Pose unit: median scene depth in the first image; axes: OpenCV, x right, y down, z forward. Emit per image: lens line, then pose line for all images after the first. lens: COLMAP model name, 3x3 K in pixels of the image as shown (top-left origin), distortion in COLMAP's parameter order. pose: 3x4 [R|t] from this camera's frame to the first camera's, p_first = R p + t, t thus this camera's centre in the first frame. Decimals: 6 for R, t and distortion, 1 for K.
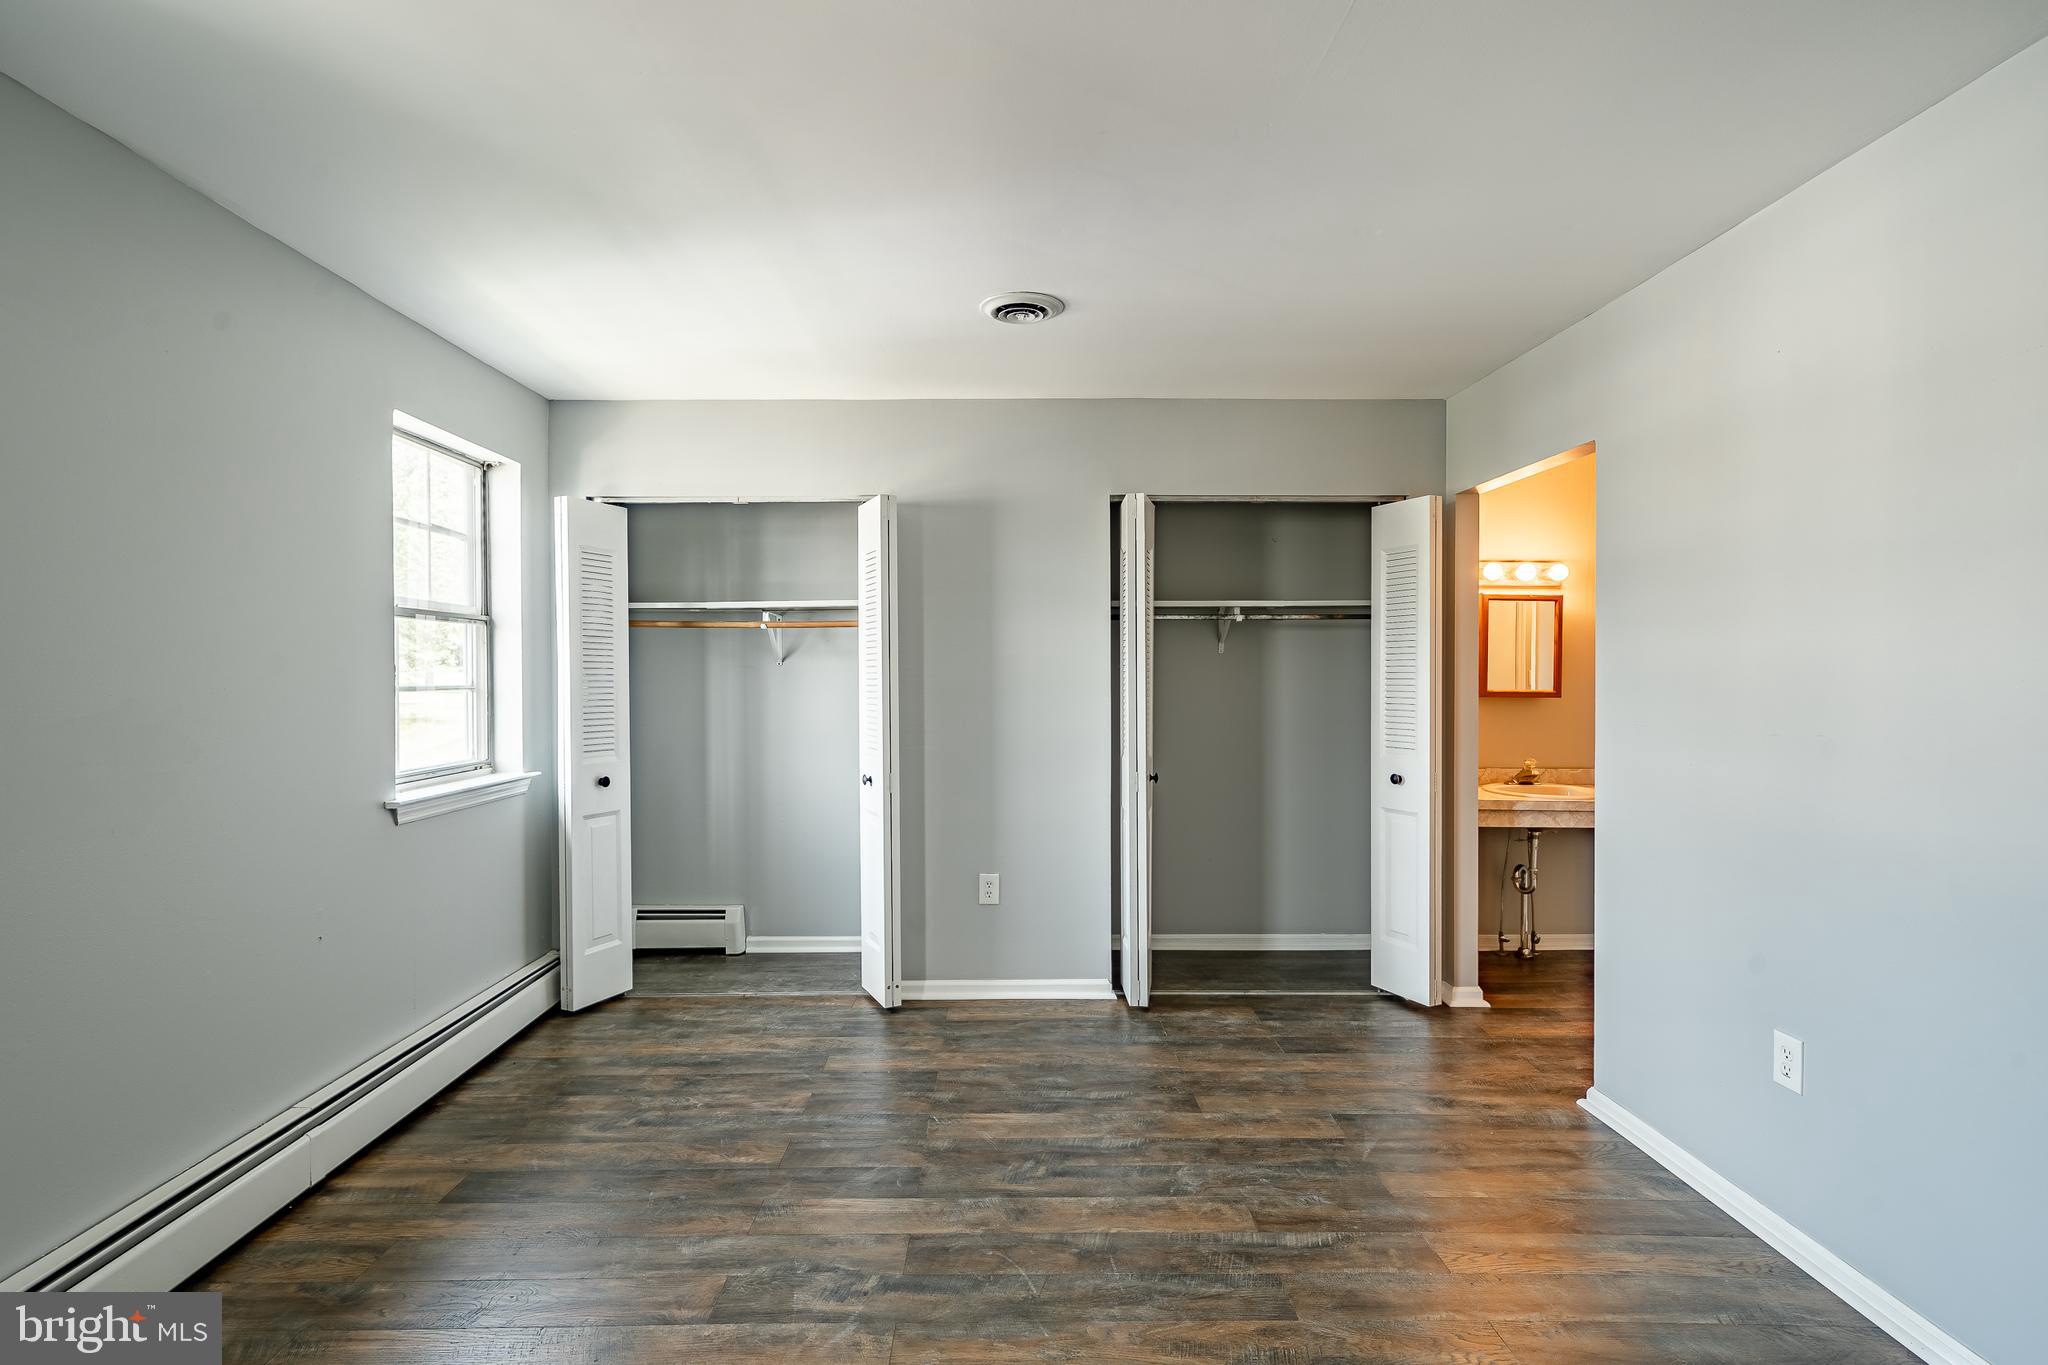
lens RADIAL K [[962.2, 0, 994.4], [0, 962.2, 688.9], [0, 0, 1]] dist [0.005168, -0.000710]
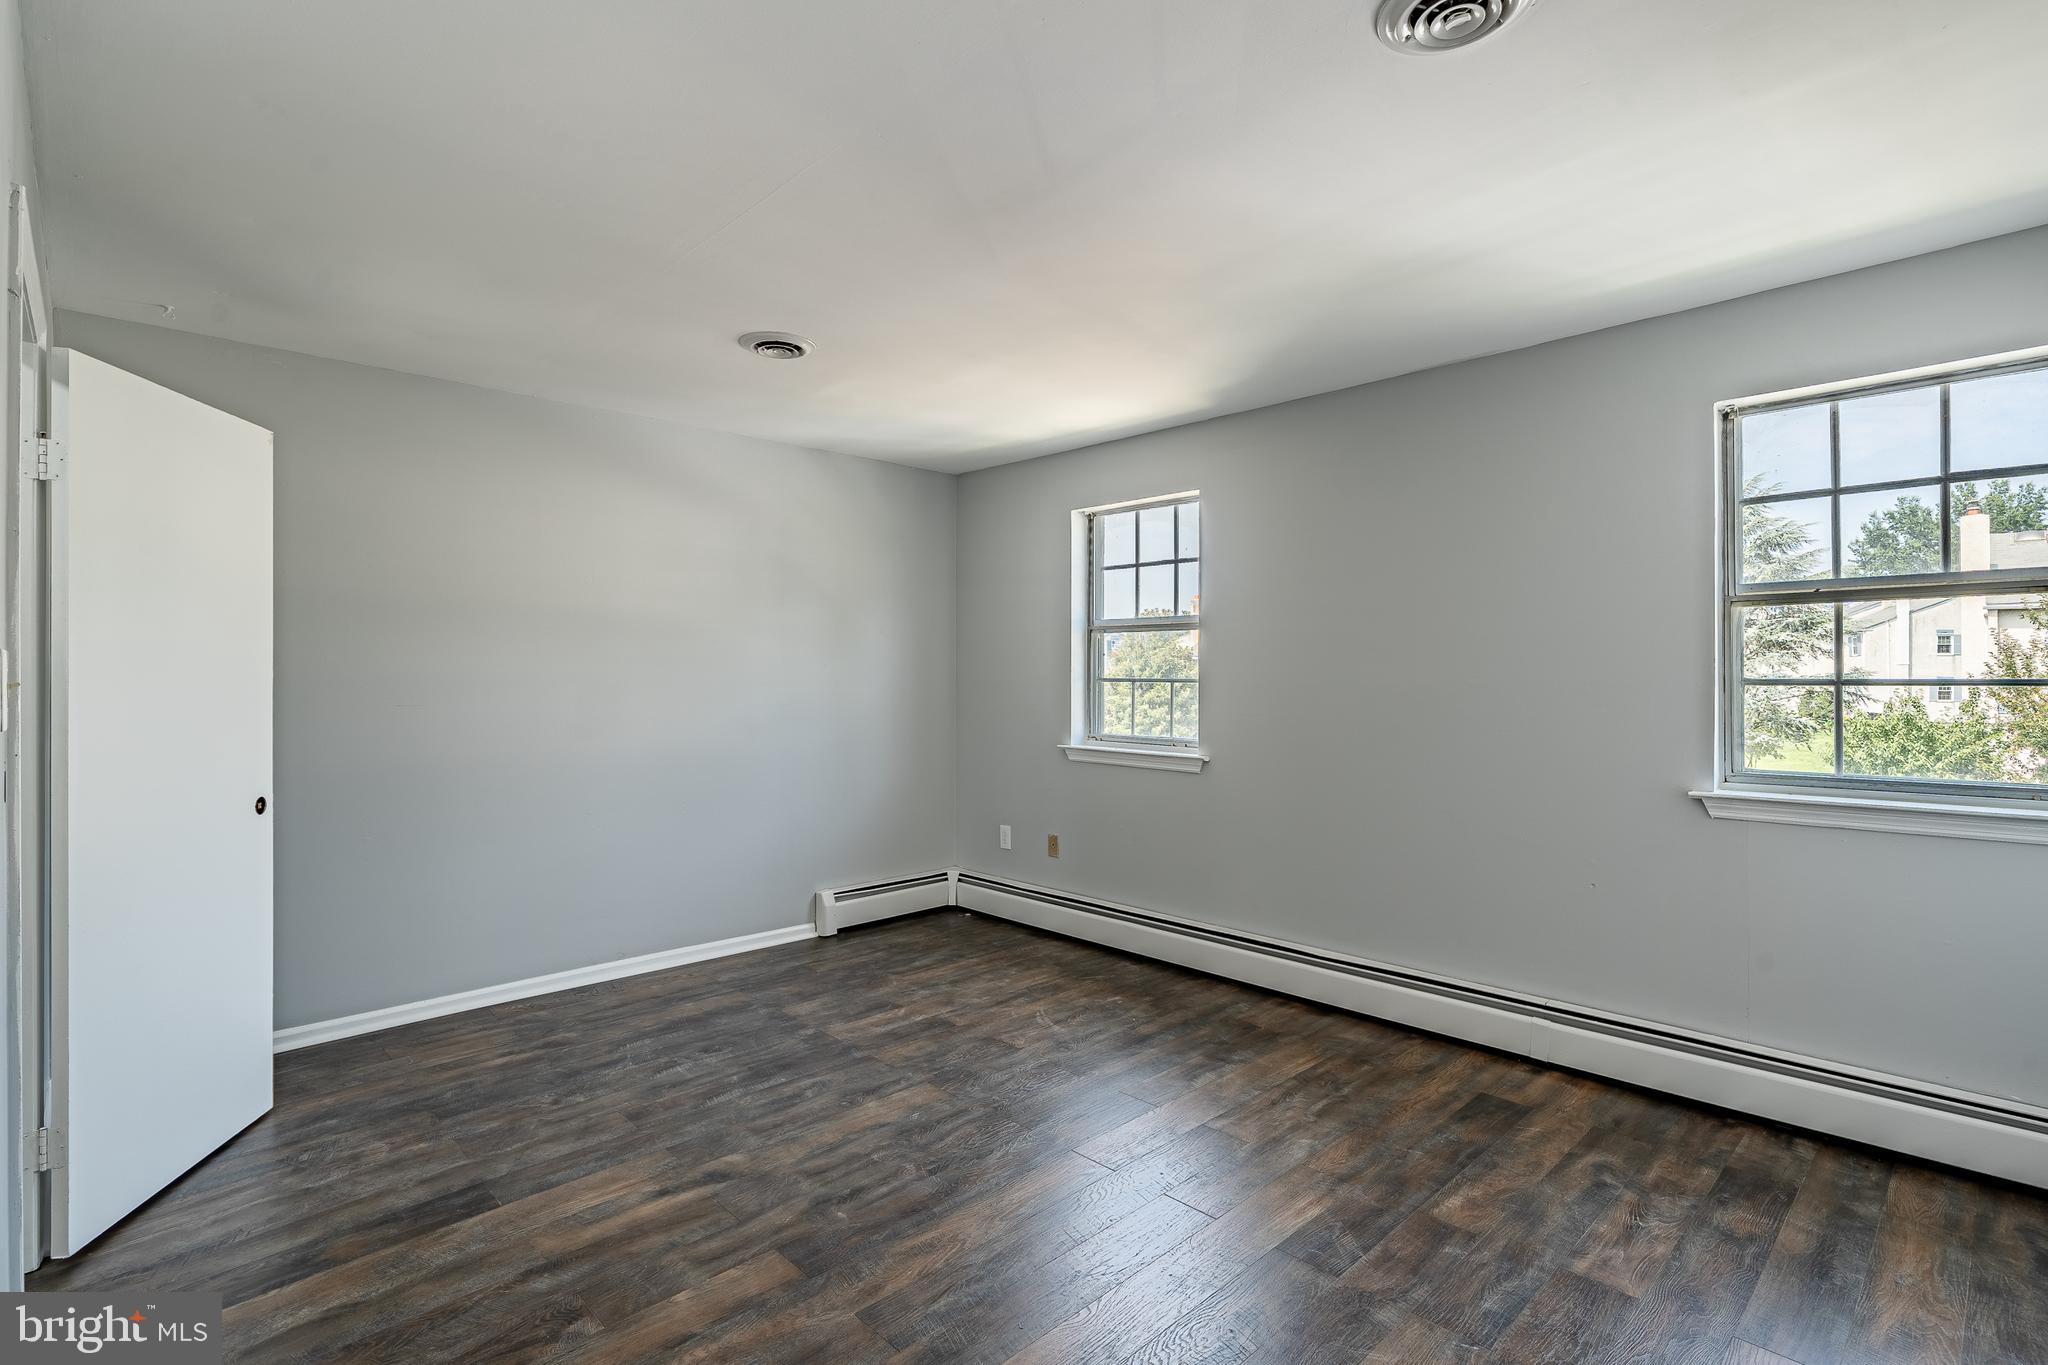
lens RADIAL K [[962.2, 0, 1029.9], [0, 962.2, 680.3], [0, 0, 1]] dist [0.005168, -0.000710]
pose [[-0.709686, 0.002490, -0.704514, 0.583317], [-0.003752, 0.999966, 0.007314, -0.005191], [0.704508, 0.007834, -0.709653, 1.203257]]
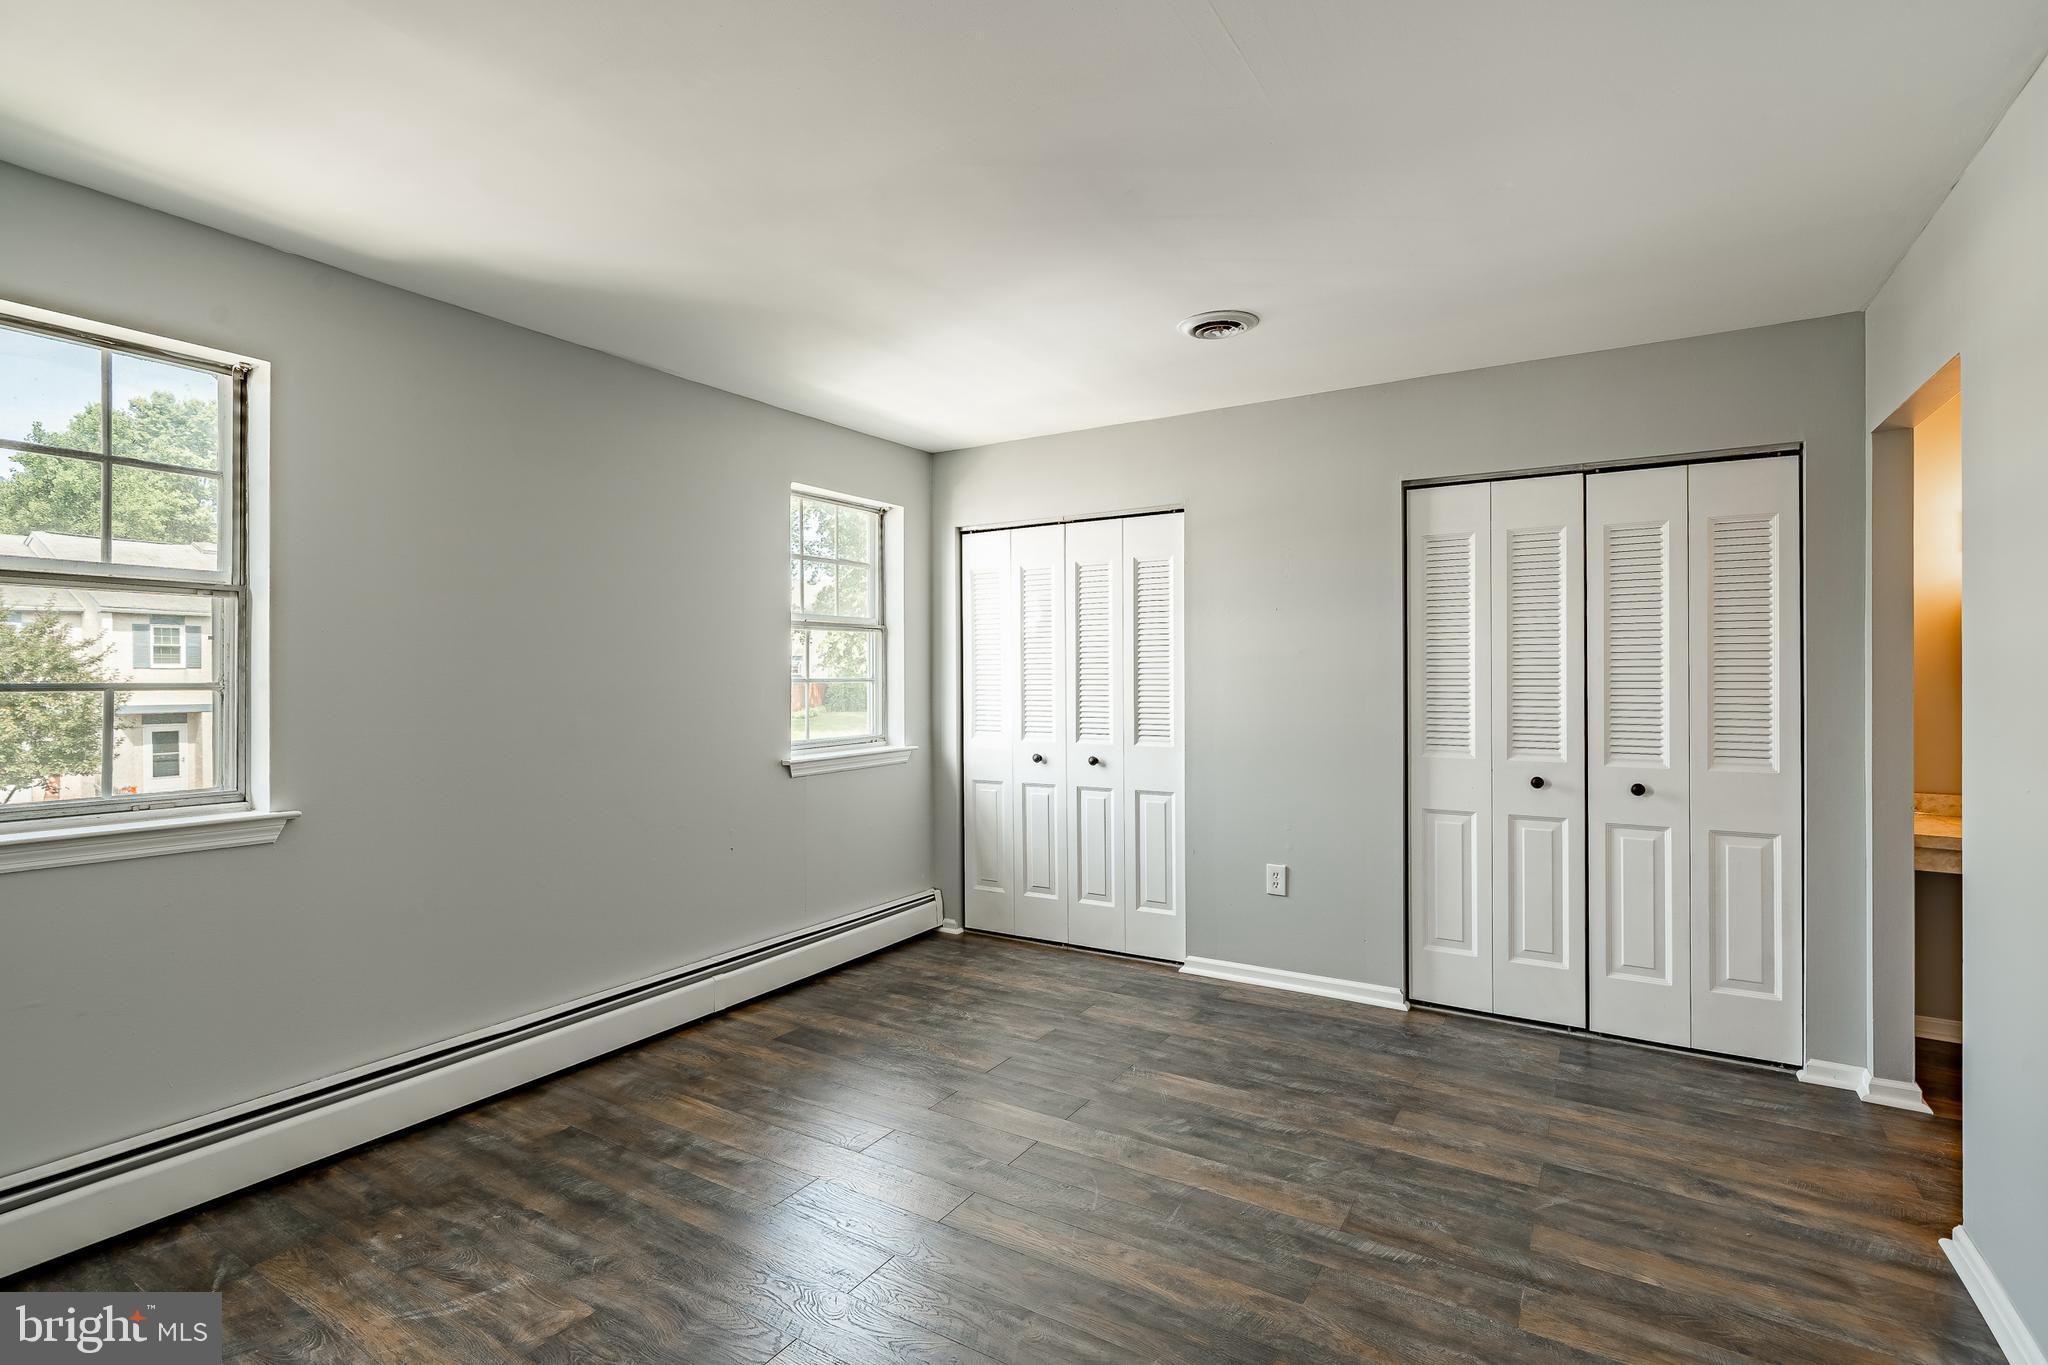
lens RADIAL K [[962.2, 0, 1000.2], [0, 962.2, 676.5], [0, 0, 1]] dist [0.005168, -0.000710]
pose [[0.843963, 0.001621, -0.536399, 0.389116], [-0.004437, 0.999982, -0.003960, -0.001819], [0.536383, 0.005722, 0.843955, -0.023058]]
